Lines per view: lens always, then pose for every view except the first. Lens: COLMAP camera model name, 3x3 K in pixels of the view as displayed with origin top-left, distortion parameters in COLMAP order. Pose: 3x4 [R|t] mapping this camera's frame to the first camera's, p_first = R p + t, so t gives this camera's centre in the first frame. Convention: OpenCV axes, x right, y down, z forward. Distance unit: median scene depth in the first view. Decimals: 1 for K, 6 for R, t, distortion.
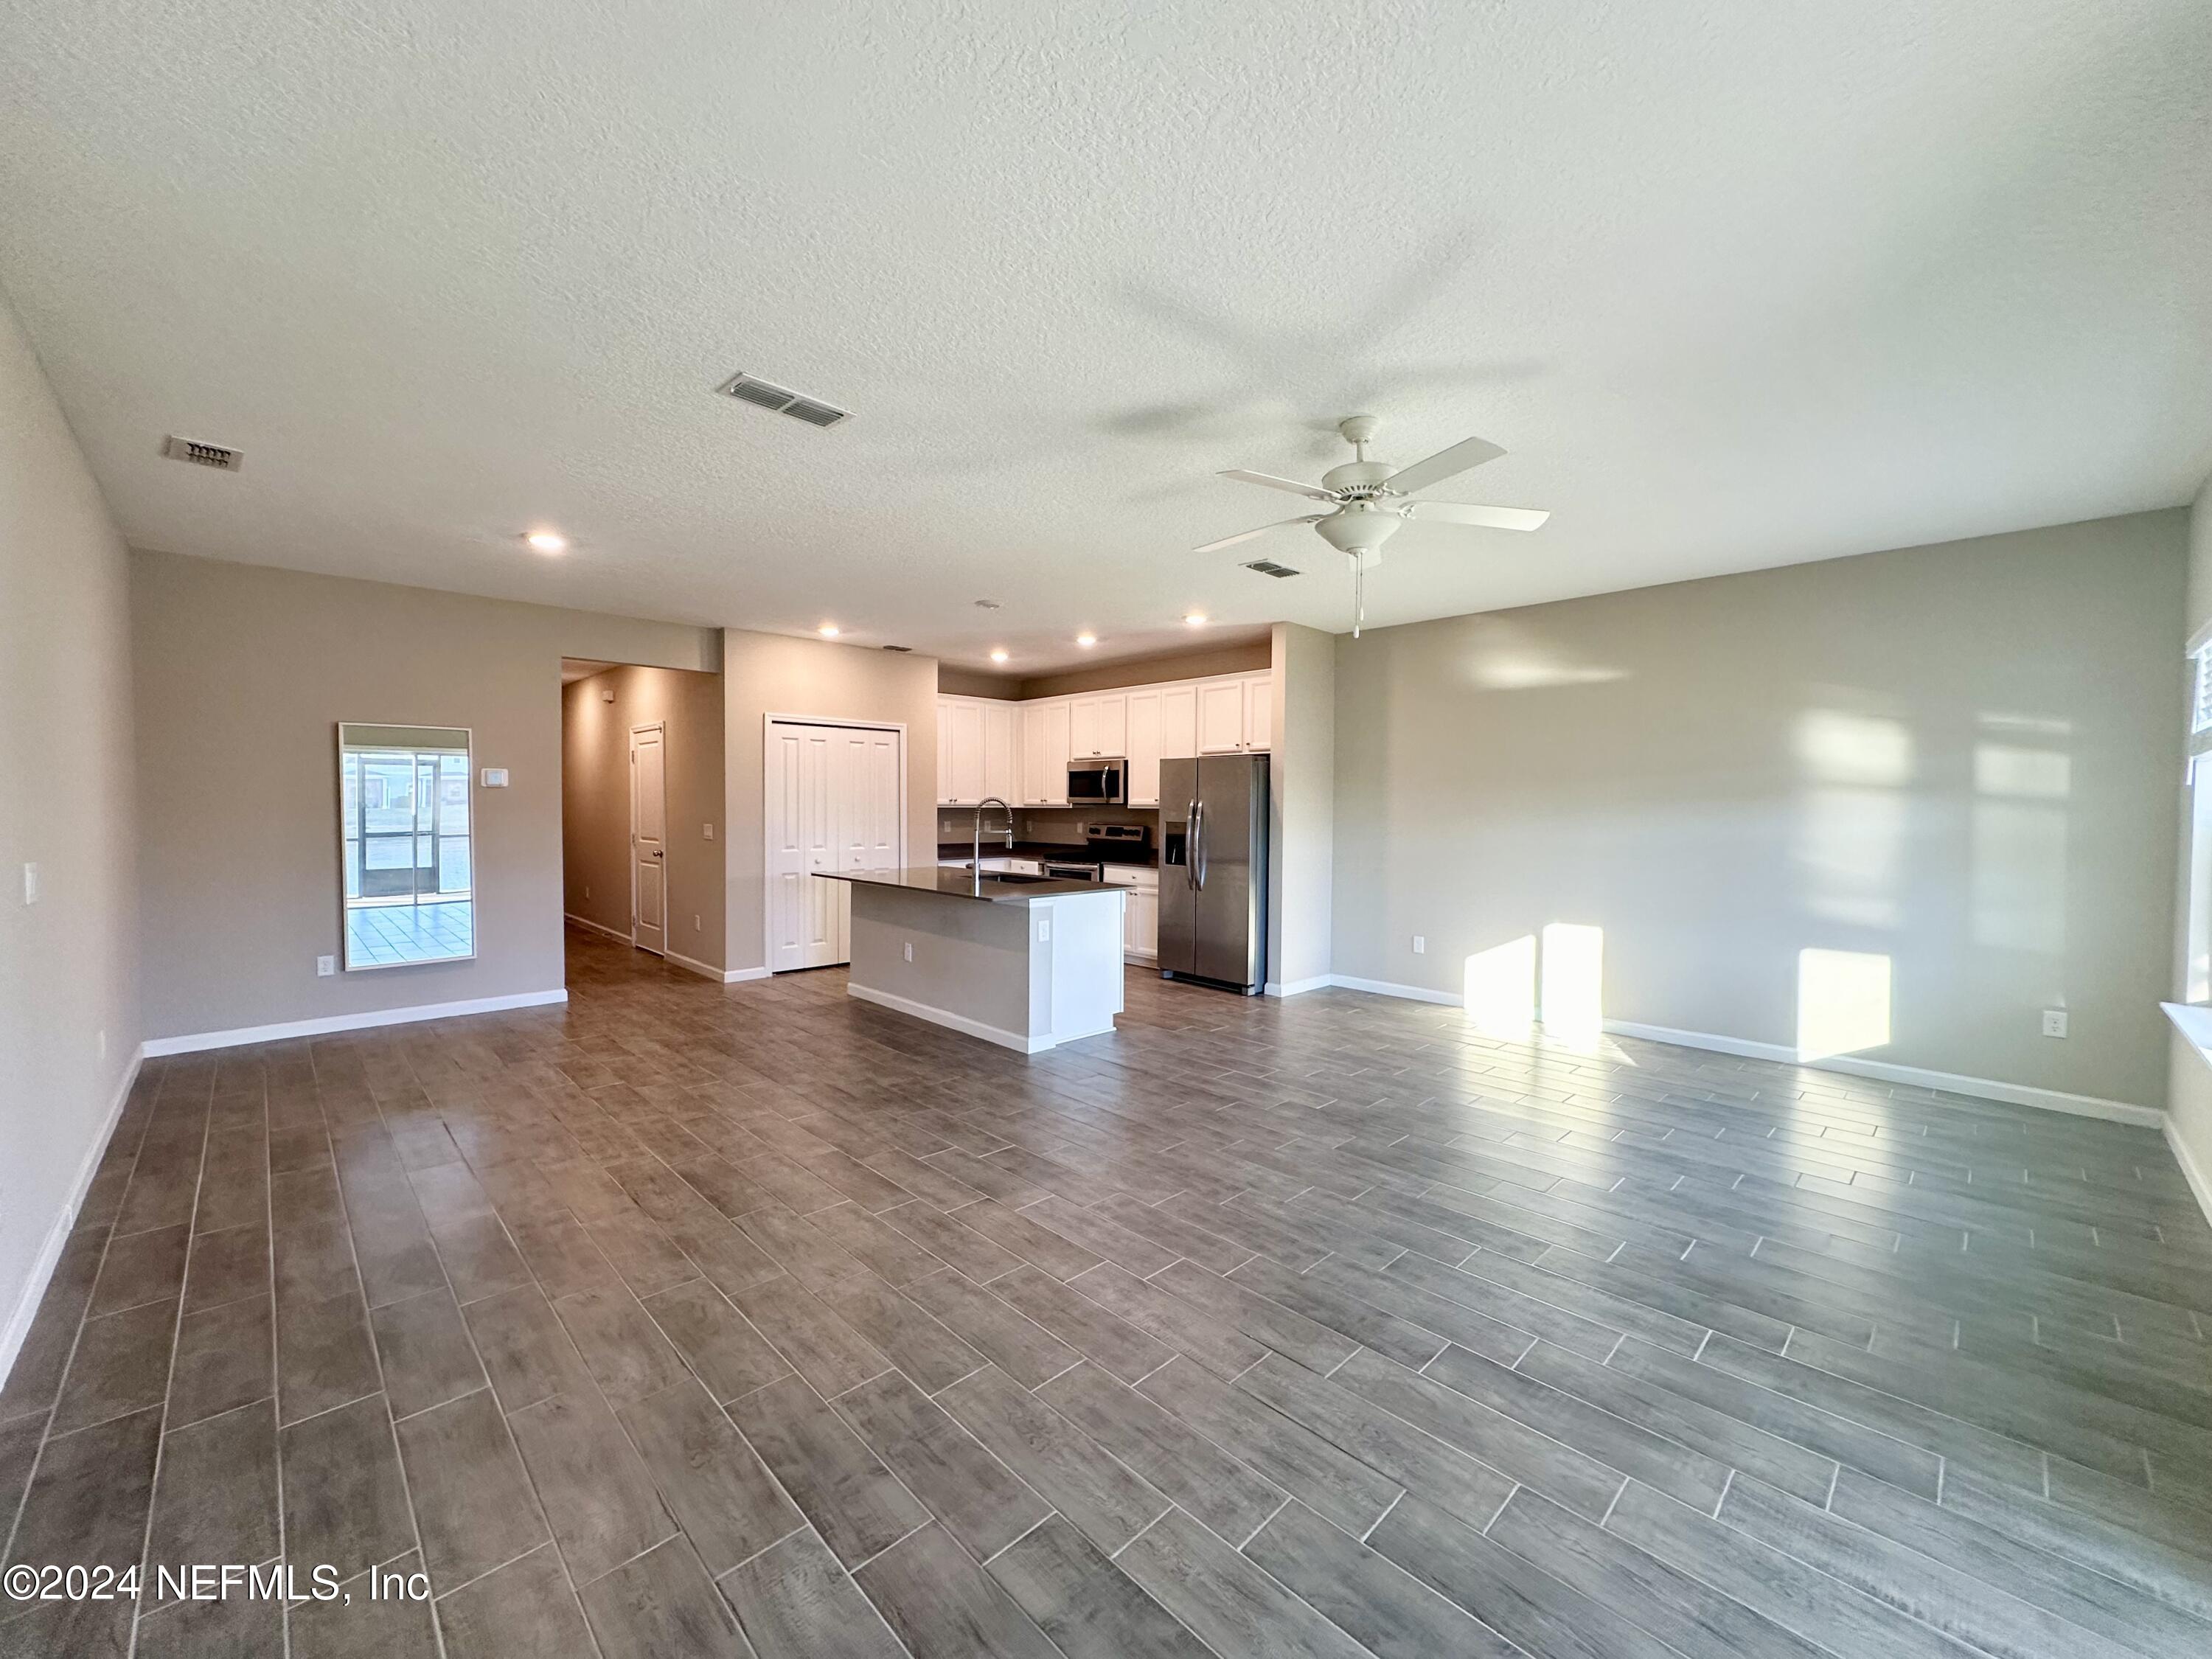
lens RADIAL K [[877.8, 0, 1106.0], [0, 877.8, 829.5], [0, 0, 1]] dist [-0.001704, 0.000376]
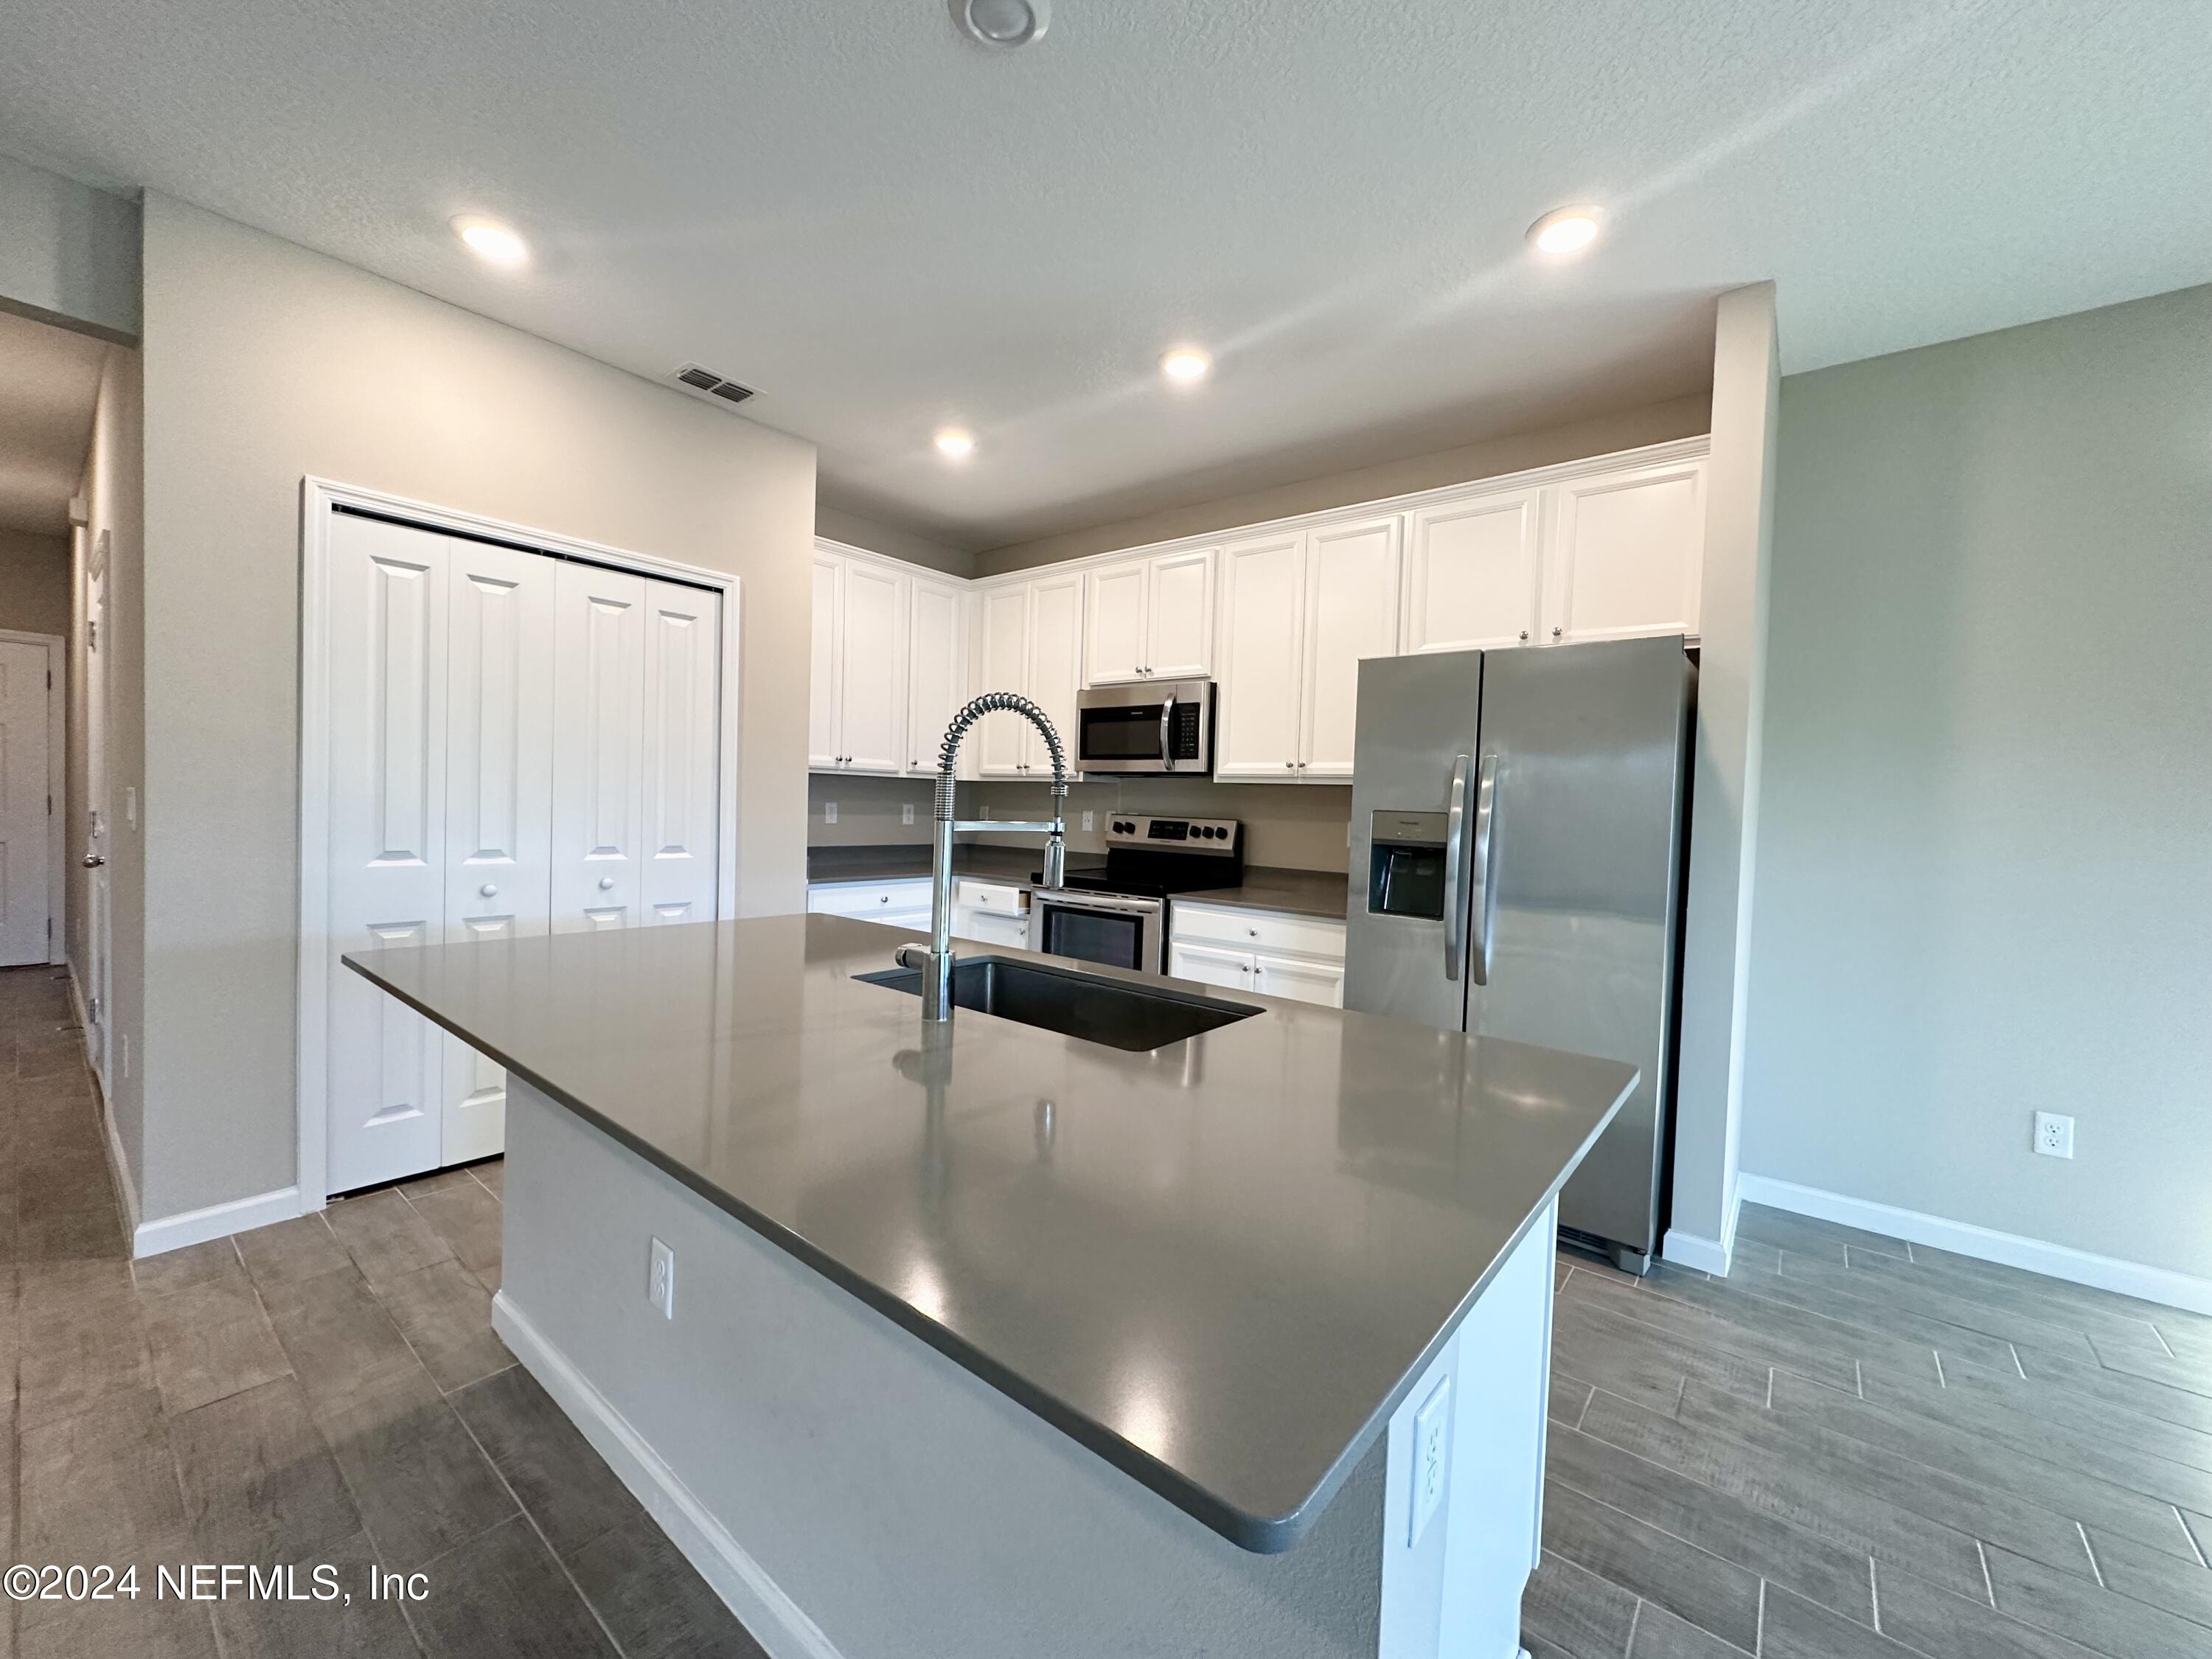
lens RADIAL K [[877.8, 0, 1106.0], [0, 877.8, 829.5], [0, 0, 1]] dist [-0.001704, 0.000376]
pose [[0.992190, 0.021269, 0.122906, -0.128271], [-0.021875, 0.999754, 0.003581, 0.001709], [-0.122800, -0.006242, 0.992412, 0.719867]]
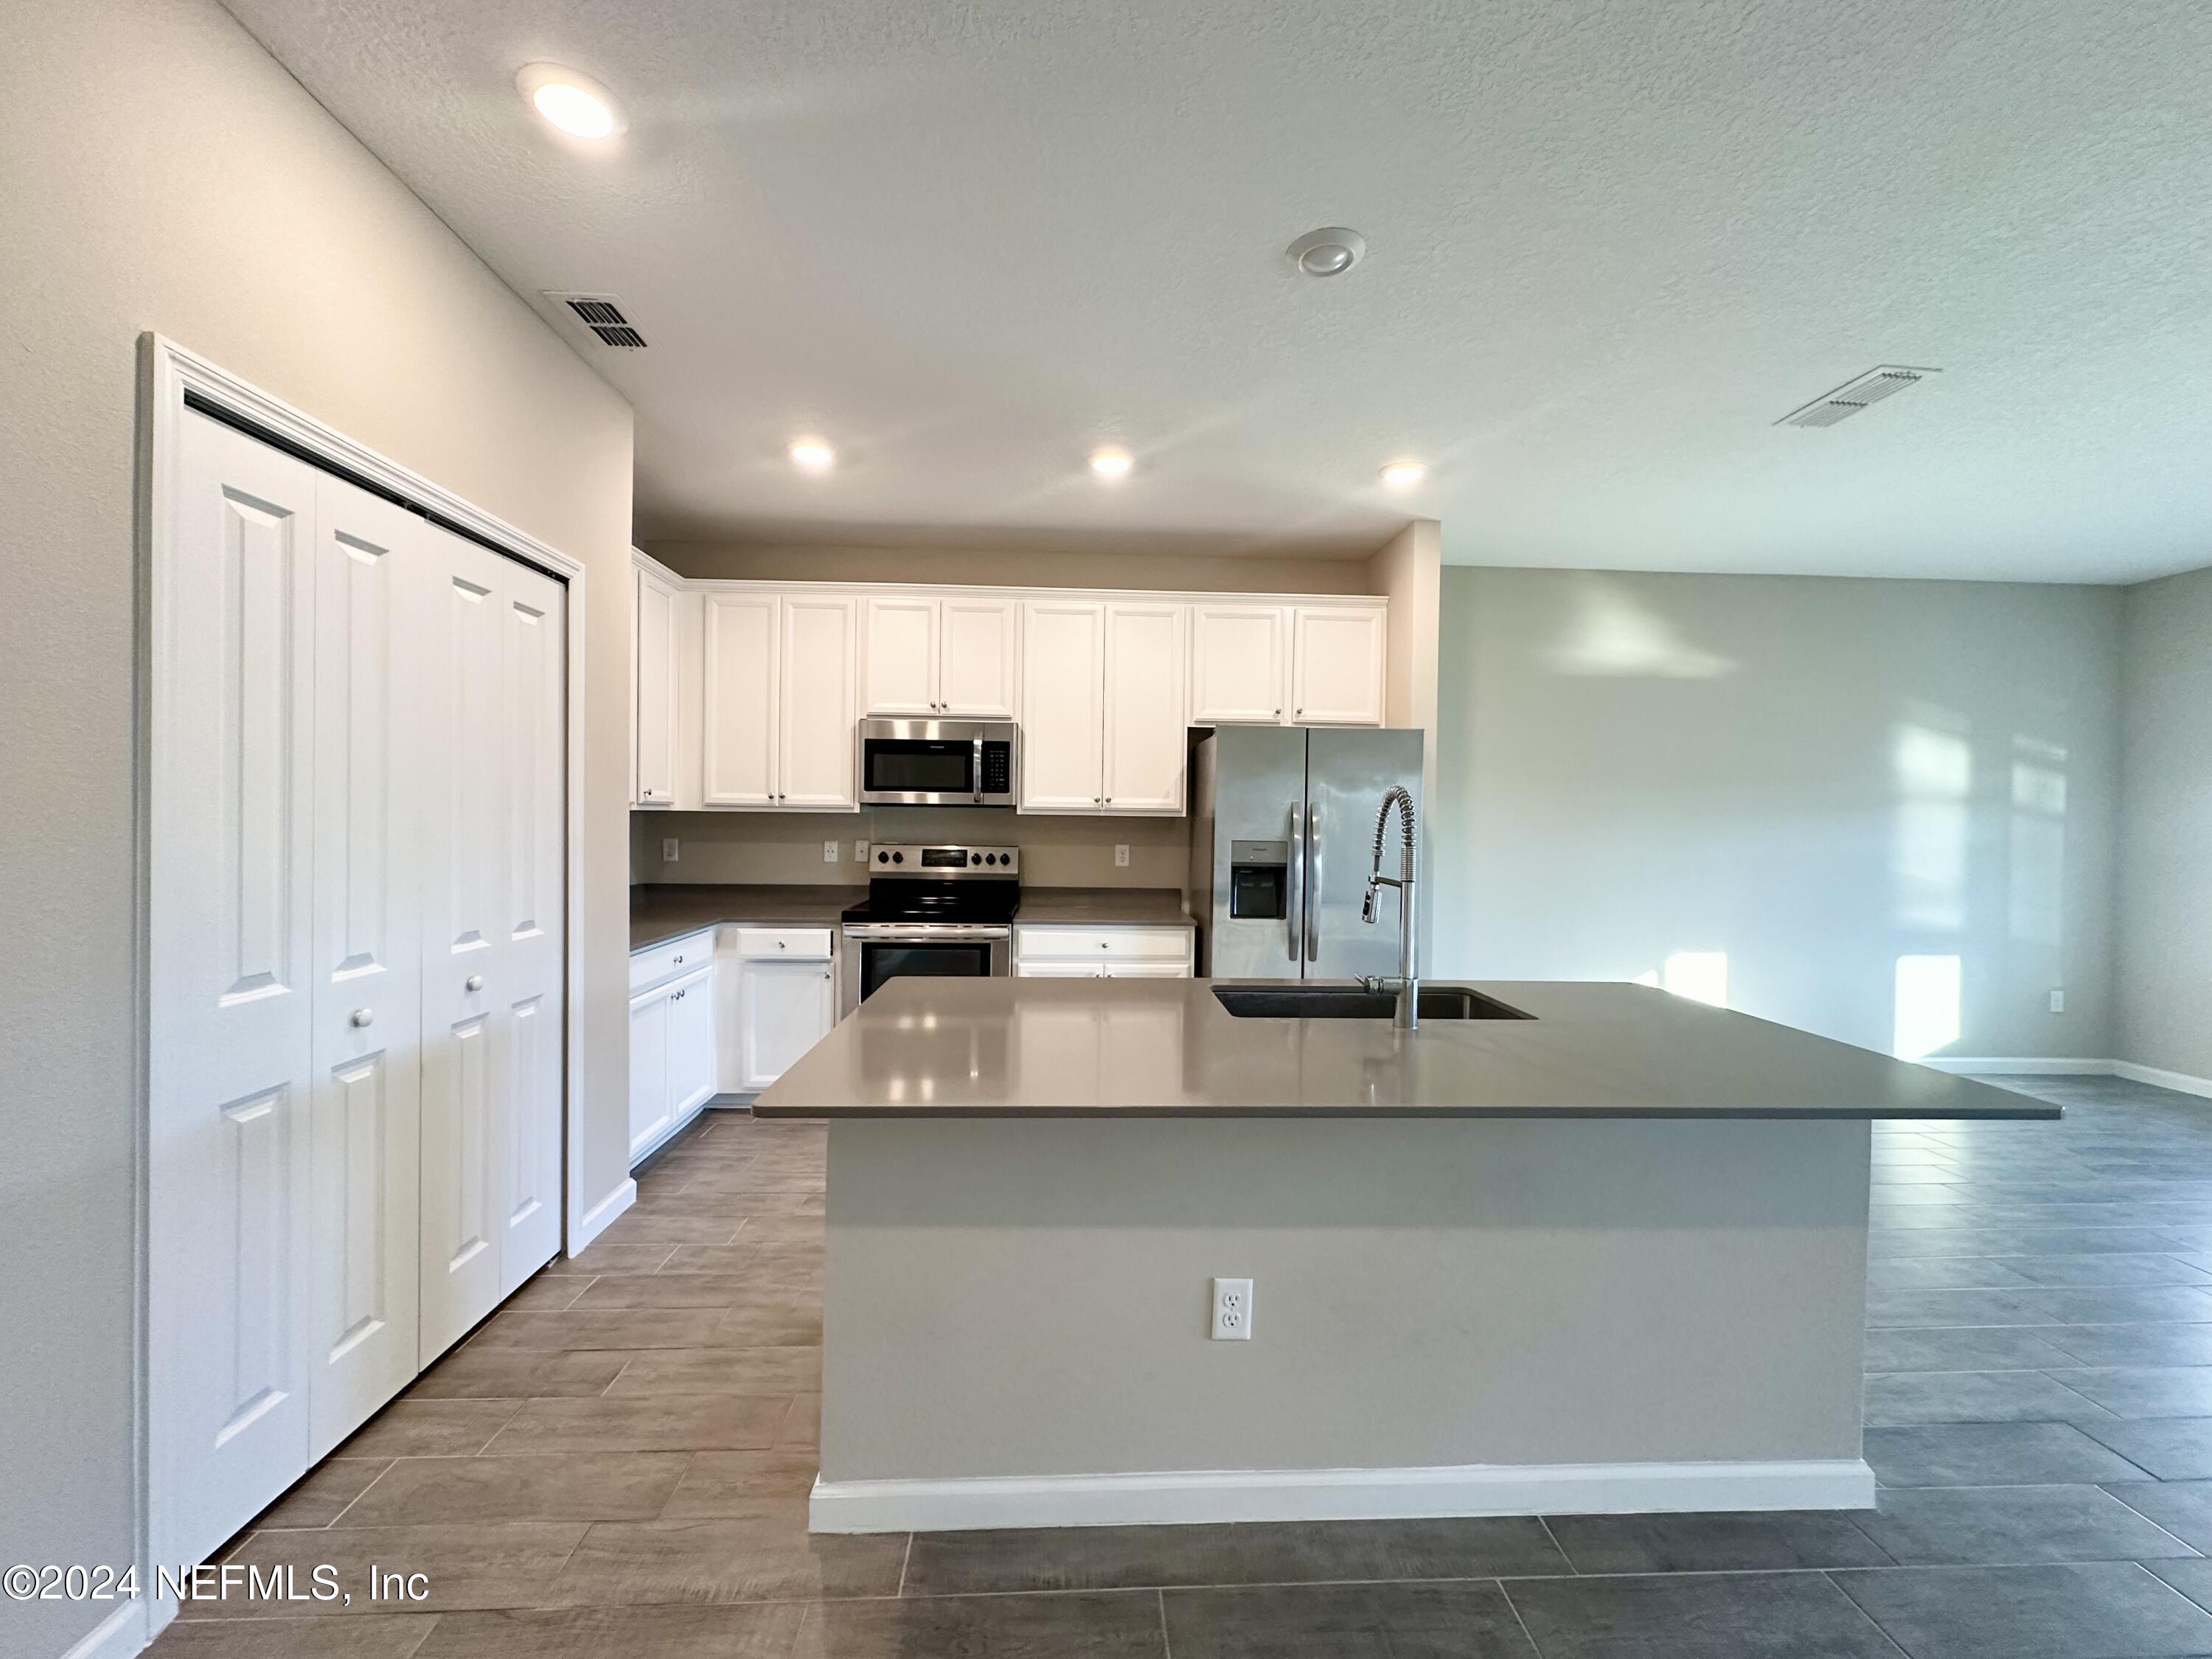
lens RADIAL K [[877.8, 0, 1106.0], [0, 877.8, 829.5], [0, 0, 1]] dist [-0.001704, 0.000376]
pose [[0.659135, -0.008181, 0.751980, -0.468603], [0.011718, 0.999931, 0.000607, -0.020264], [-0.751933, 0.008412, 0.659185, 0.833267]]
